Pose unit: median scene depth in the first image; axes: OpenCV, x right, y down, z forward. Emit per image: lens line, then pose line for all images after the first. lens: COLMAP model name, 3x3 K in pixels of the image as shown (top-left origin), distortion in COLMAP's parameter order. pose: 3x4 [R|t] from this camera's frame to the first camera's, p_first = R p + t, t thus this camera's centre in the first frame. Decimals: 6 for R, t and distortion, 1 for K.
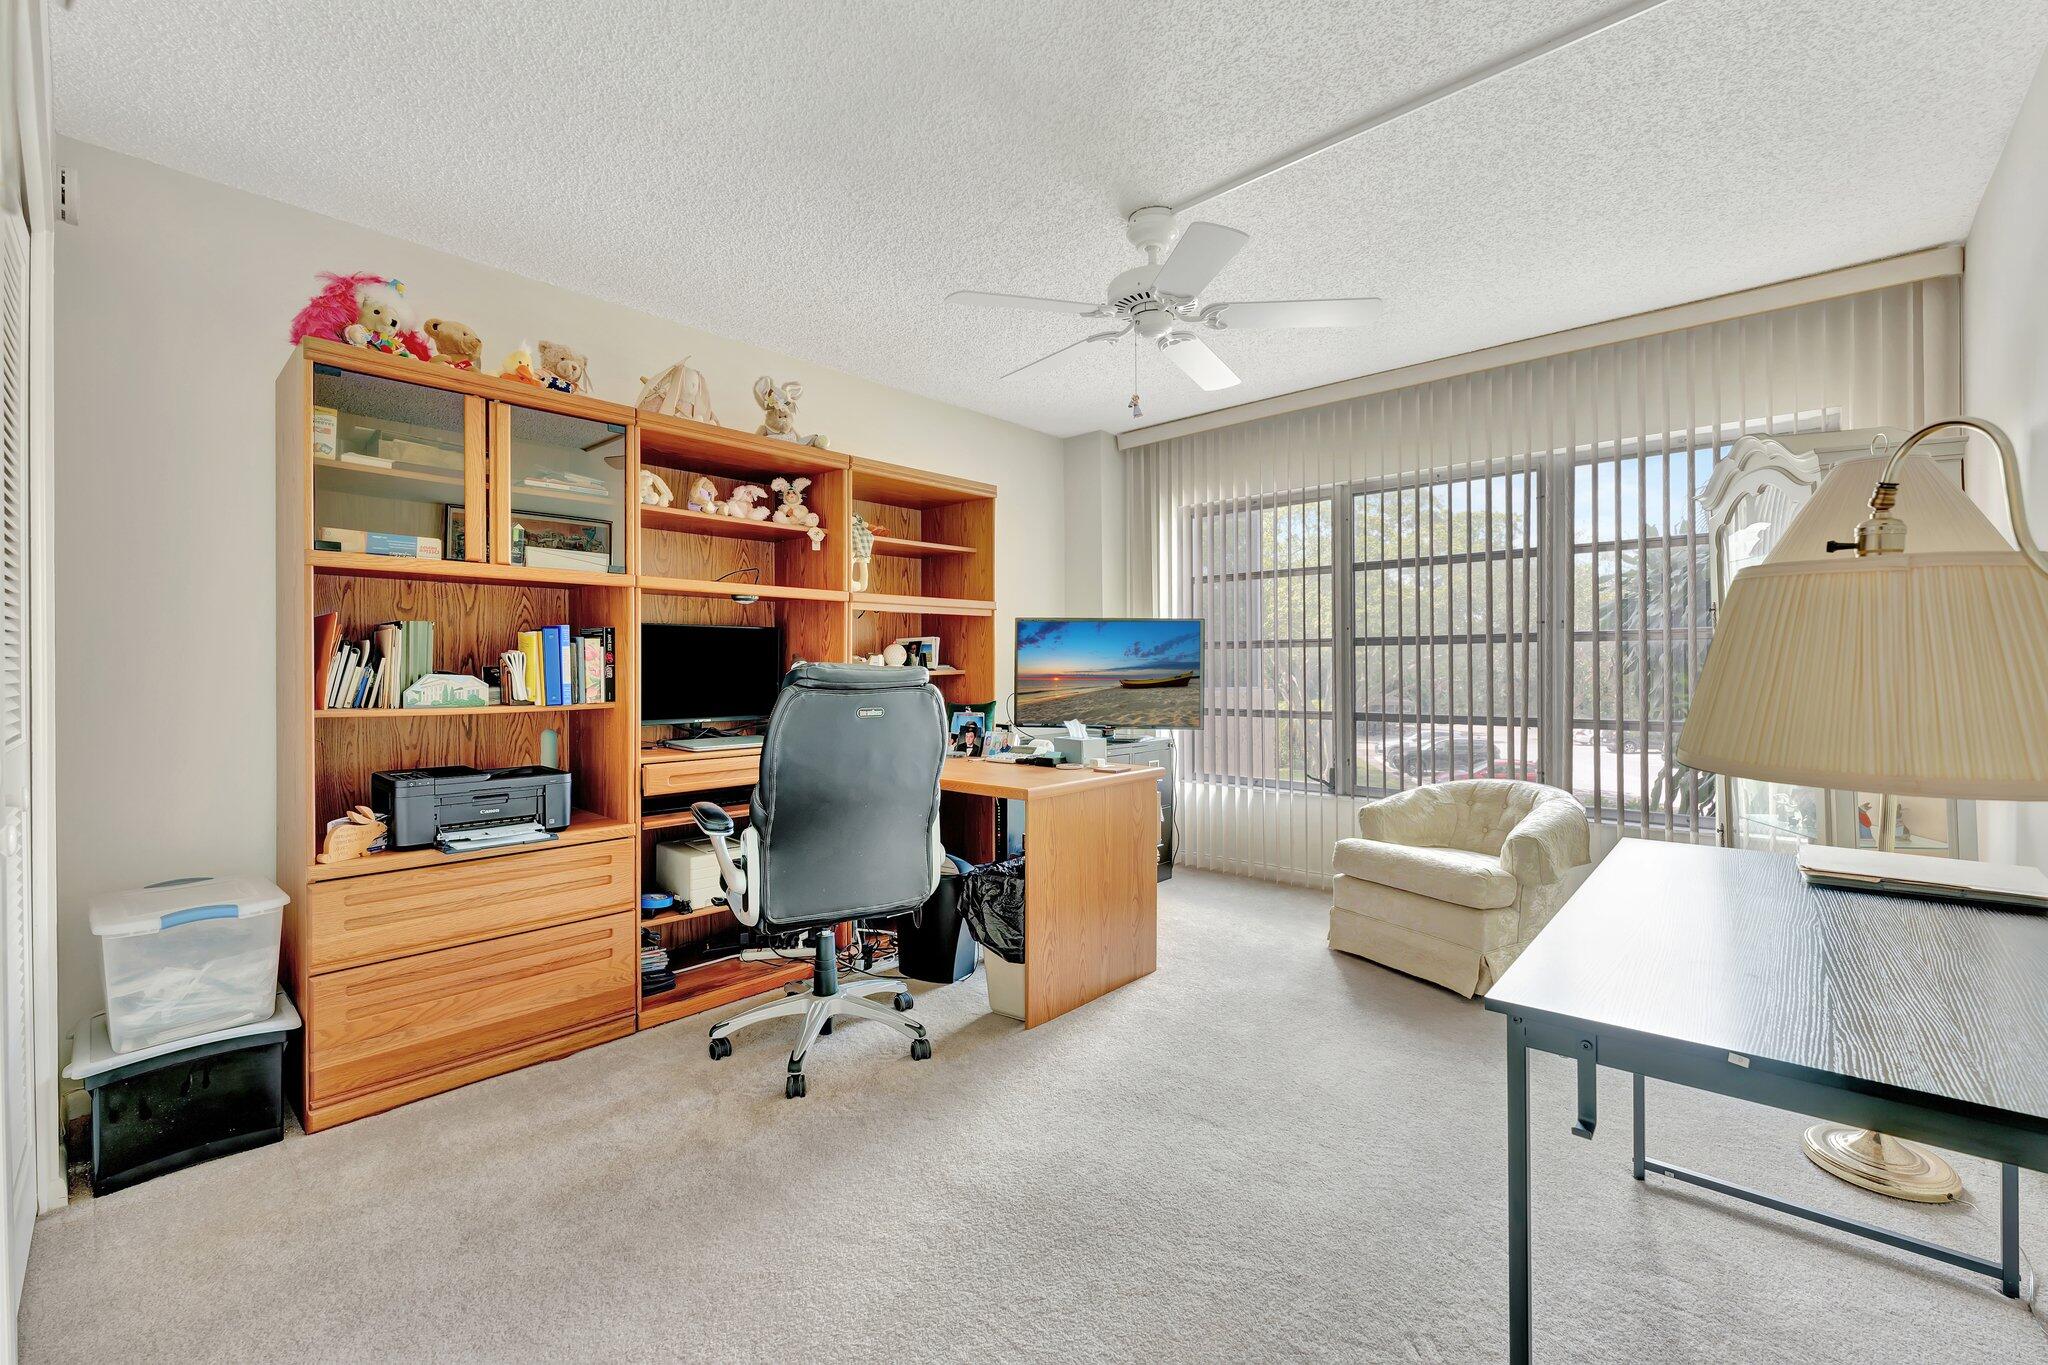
lens RADIAL K [[845.7, 0, 1033.3], [0, 845.7, 668.3], [0, 0, 1]] dist [-0.002760, -0.000626]
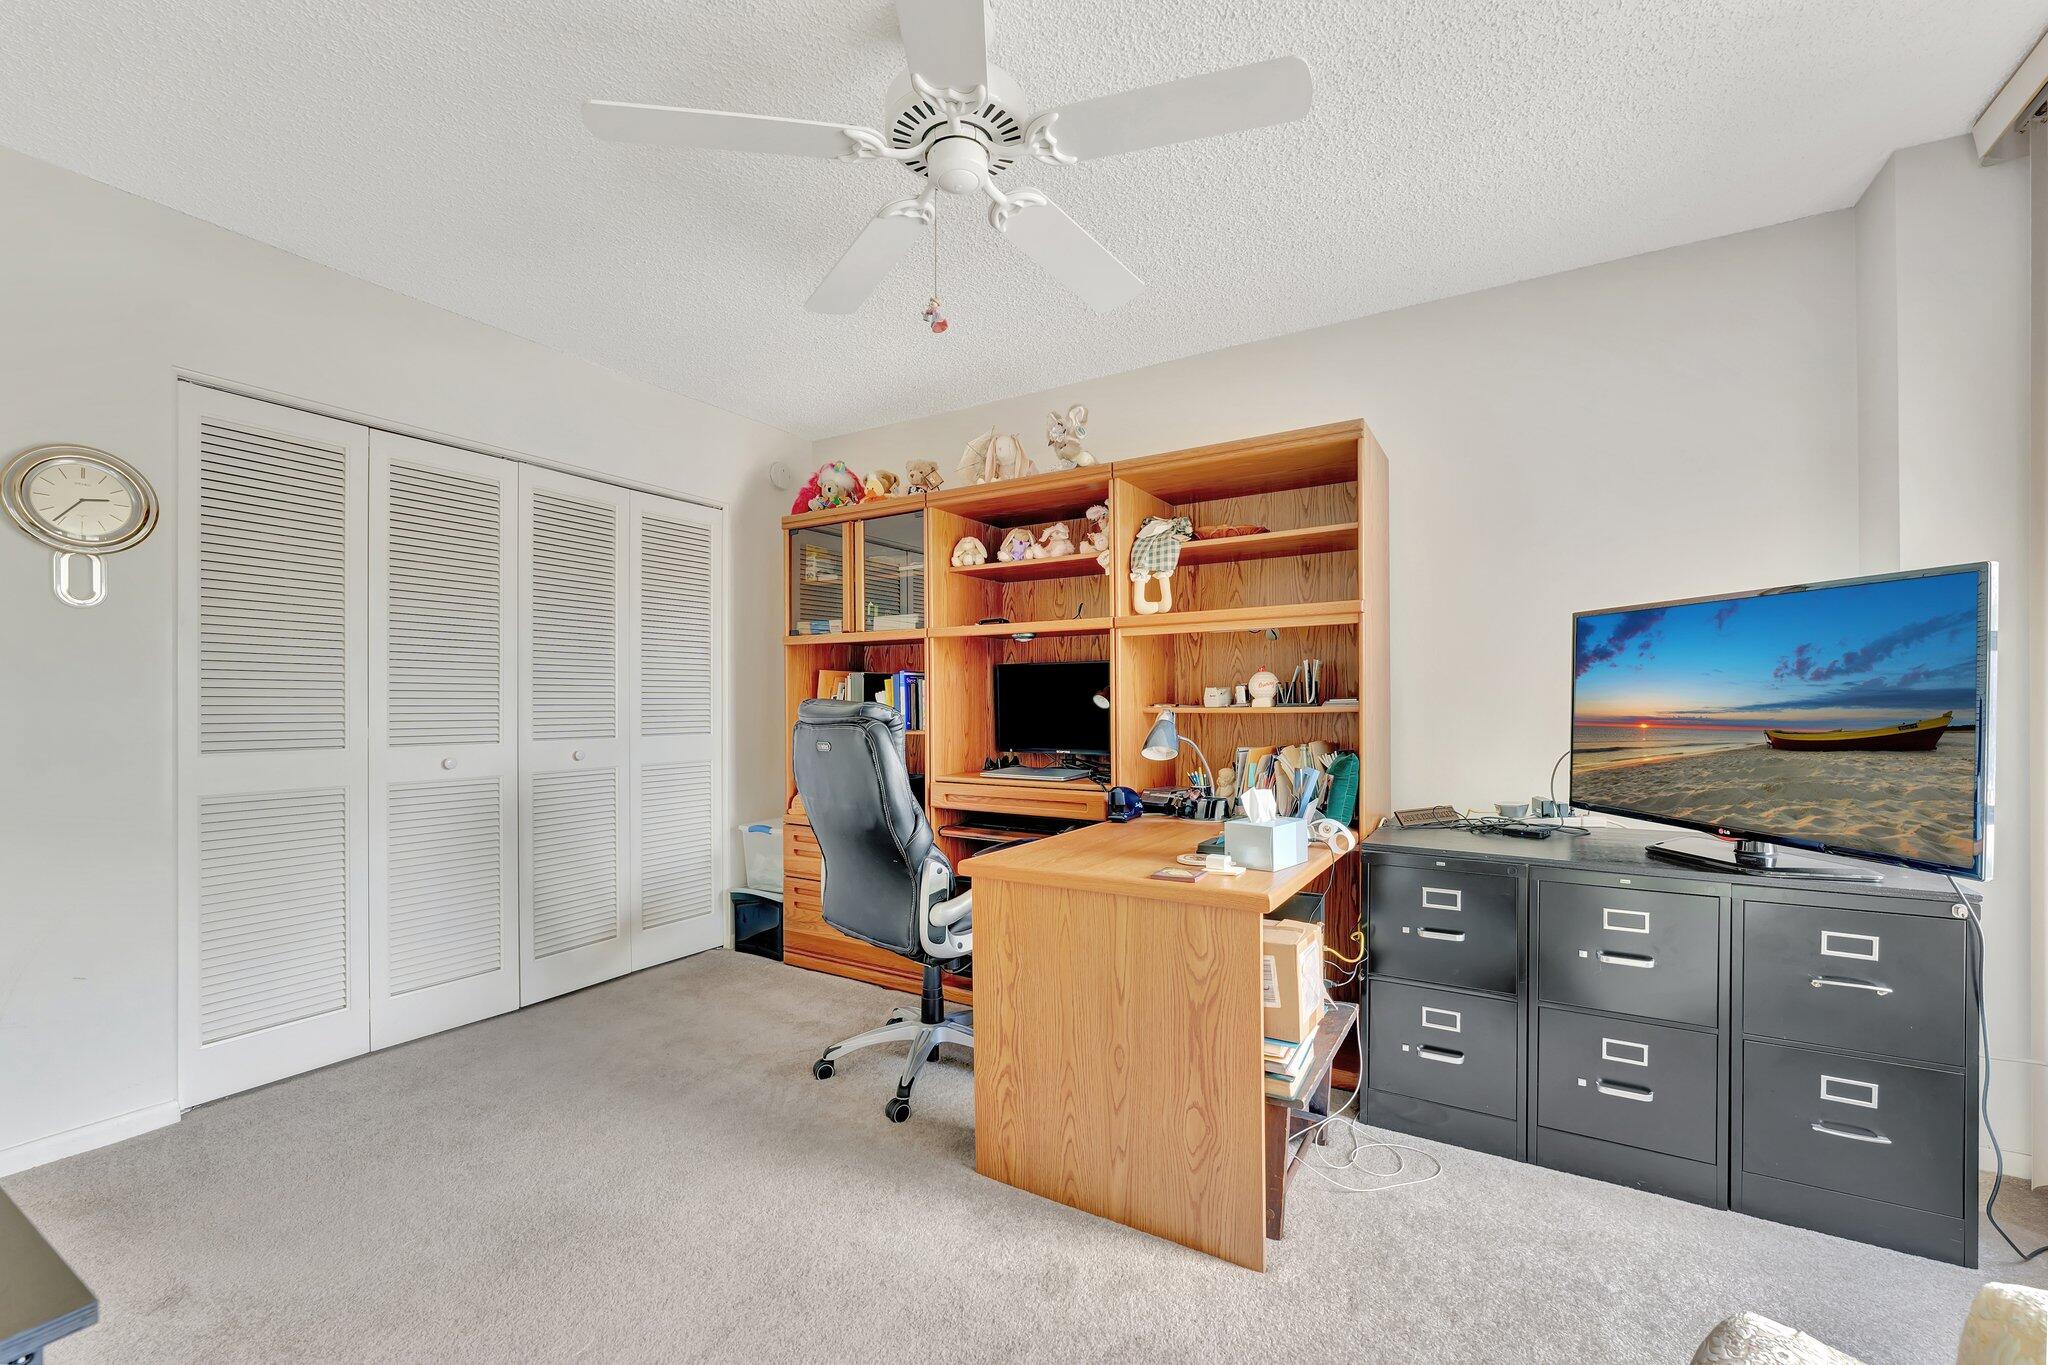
lens RADIAL K [[845.7, 0, 1061.5], [0, 845.7, 713.1], [0, 0, 1]] dist [-0.002760, -0.000626]
pose [[0.201643, 0.010719, -0.979400, 0.631576], [-0.003801, 0.999941, 0.010162, 0.000907], [0.979452, 0.001674, 0.201672, 0.763929]]
